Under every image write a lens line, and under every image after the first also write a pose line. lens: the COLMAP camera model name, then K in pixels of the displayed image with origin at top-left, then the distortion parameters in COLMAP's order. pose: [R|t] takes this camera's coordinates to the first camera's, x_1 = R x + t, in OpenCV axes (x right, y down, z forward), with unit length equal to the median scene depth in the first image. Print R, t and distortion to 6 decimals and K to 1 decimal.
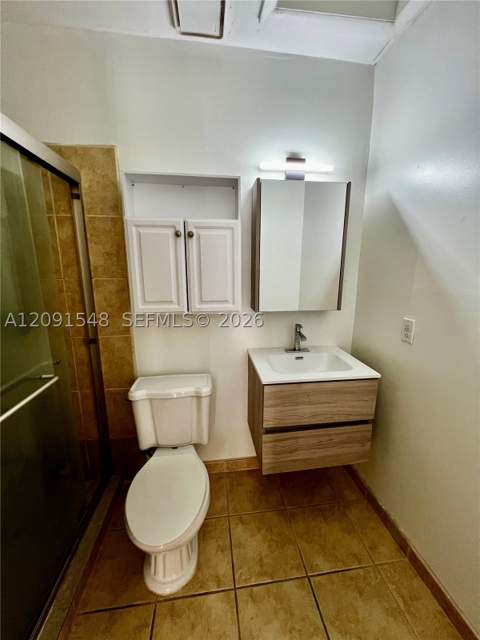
lens RADIAL K [[254.9, 0, 241.7], [0, 254.9, 320.3], [0, 0, 1]] dist [-0.001789, -0.000484]
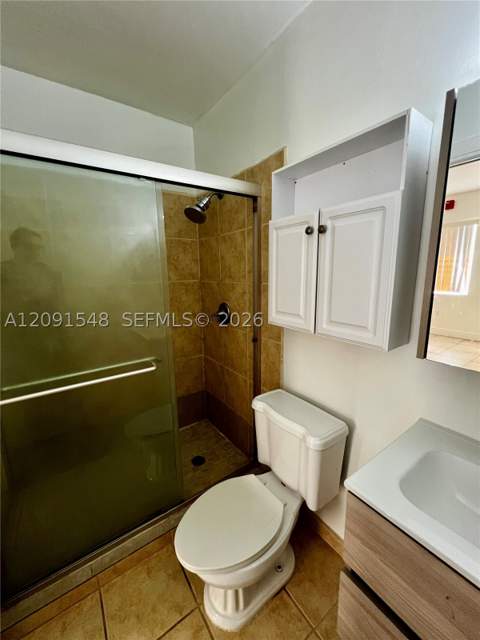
lens RADIAL K [[254.9, 0, 240.0], [0, 254.9, 319.0], [0, 0, 1]] dist [-0.001789, -0.000484]
pose [[0.461668, 0.158629, -0.872754, 0.356614], [-0.160391, 0.982591, 0.093749, -0.109342], [0.872432, 0.096701, 0.479074, 0.449132]]
